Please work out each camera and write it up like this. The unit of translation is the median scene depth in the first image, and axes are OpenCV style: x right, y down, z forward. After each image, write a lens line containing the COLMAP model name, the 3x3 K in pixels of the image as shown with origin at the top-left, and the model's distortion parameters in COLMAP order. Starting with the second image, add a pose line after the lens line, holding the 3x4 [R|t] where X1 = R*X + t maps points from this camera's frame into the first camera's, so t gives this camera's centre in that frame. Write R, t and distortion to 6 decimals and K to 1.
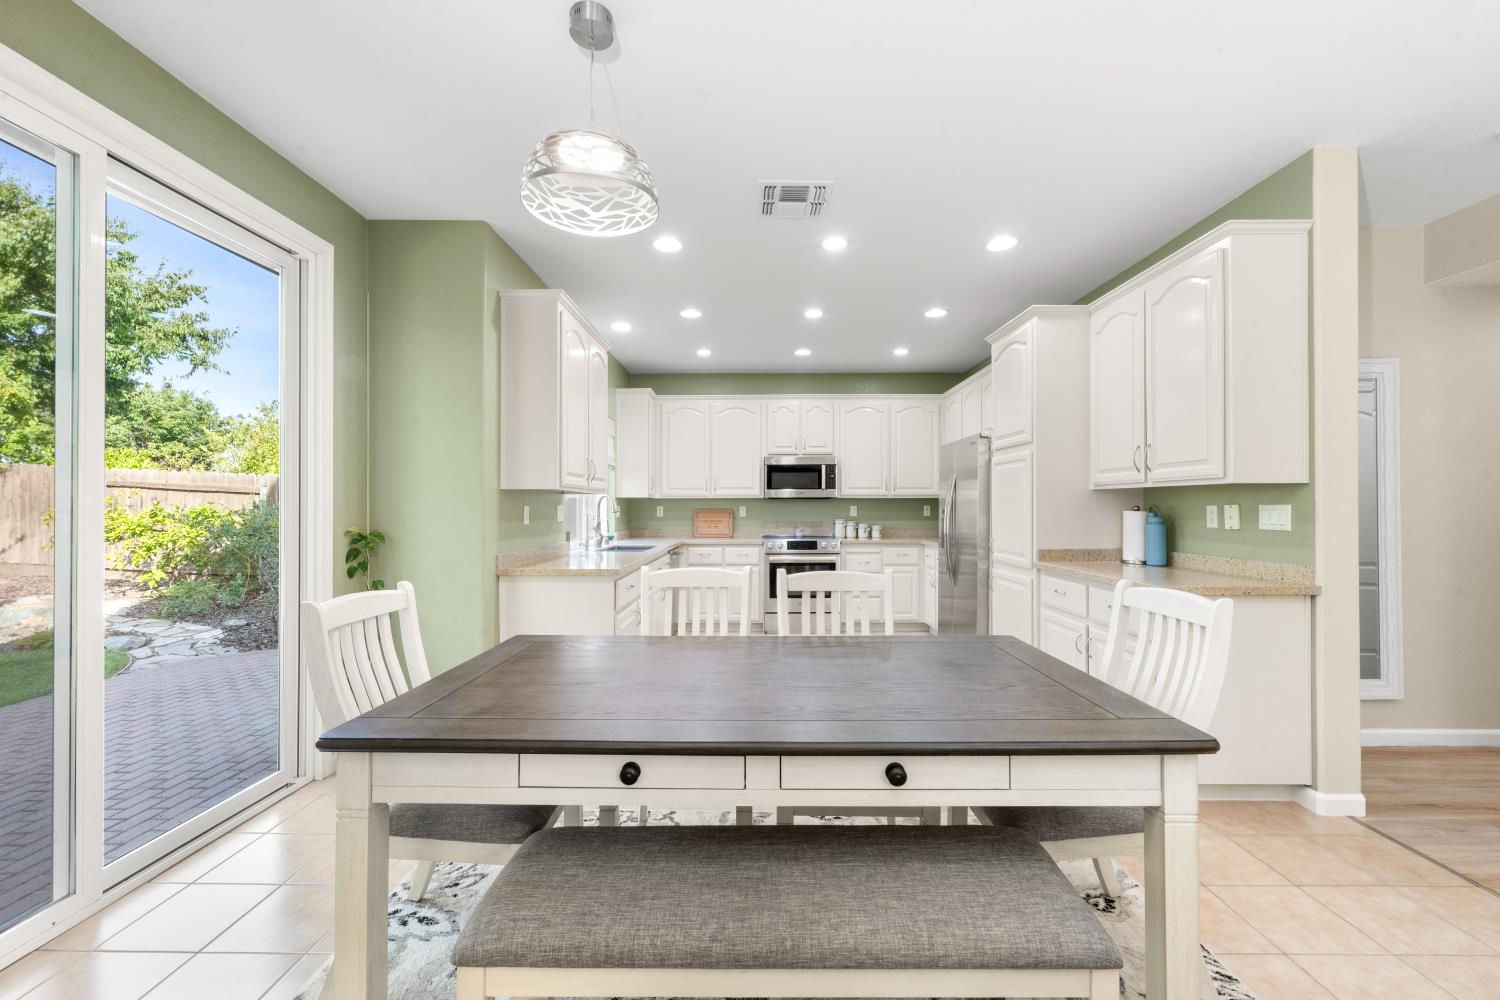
lens RADIAL K [[605.0, 0, 750.0], [0, 605.0, 500.0], [0, 0, 1]] dist [0.011958, -0.000269]
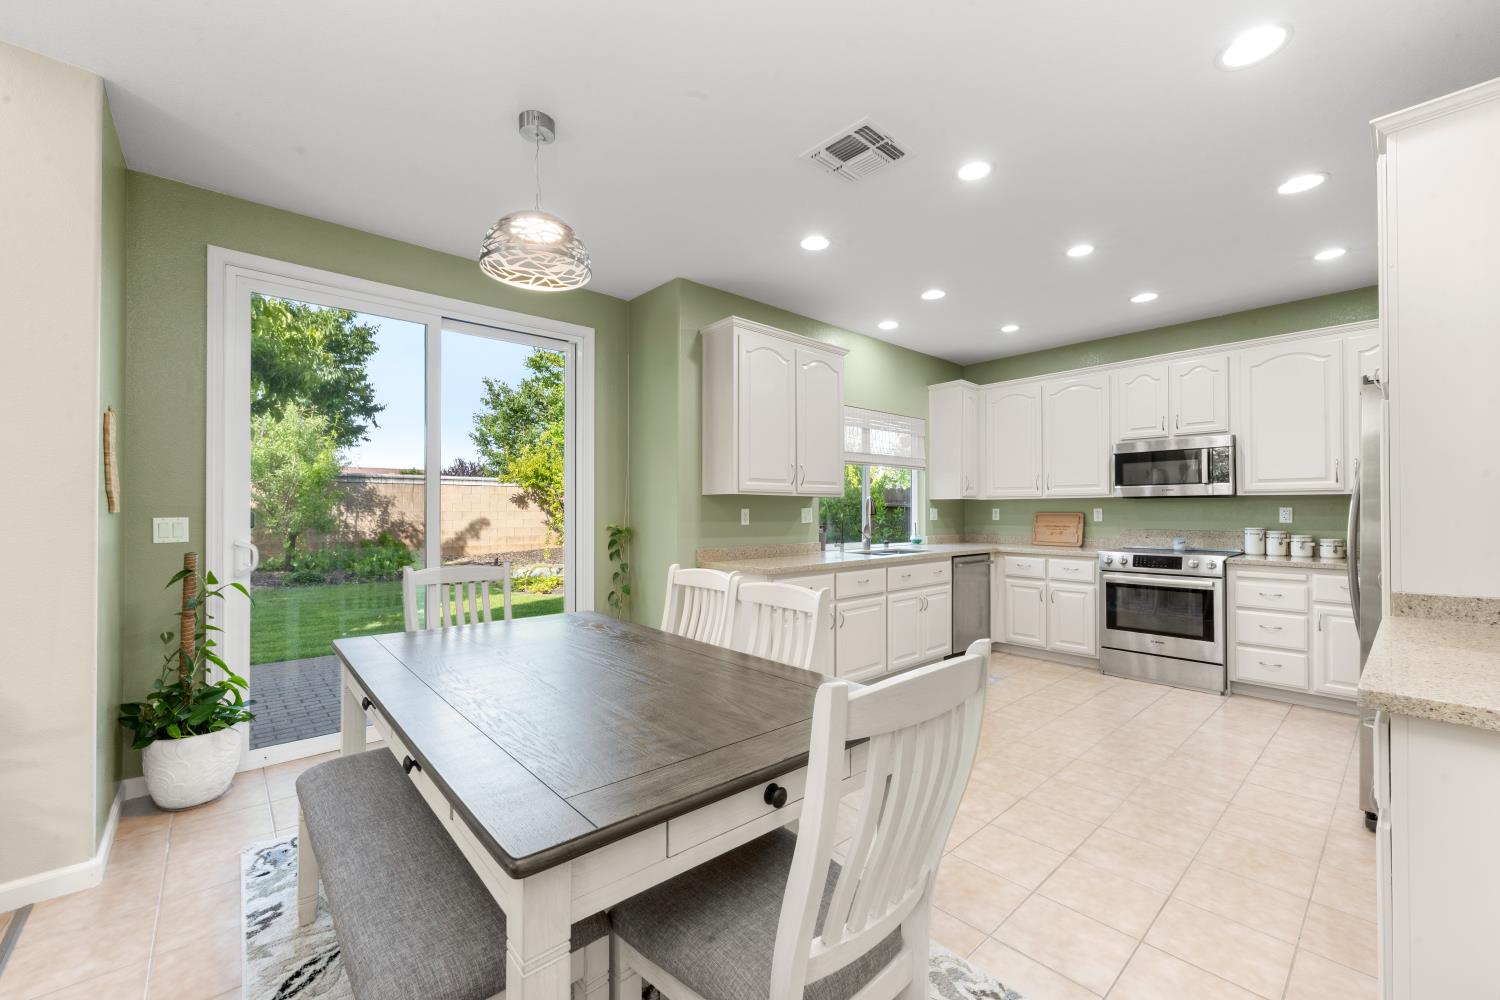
lens RADIAL K [[605.0, 0, 750.0], [0, 605.0, 500.0], [0, 0, 1]] dist [0.011958, -0.000269]
pose [[0.671574, -0.011727, -0.740845, 0.297820], [0.010139, 0.999927, -0.006637, 0.000613], [0.740868, -0.003054, 0.671643, 0.149961]]
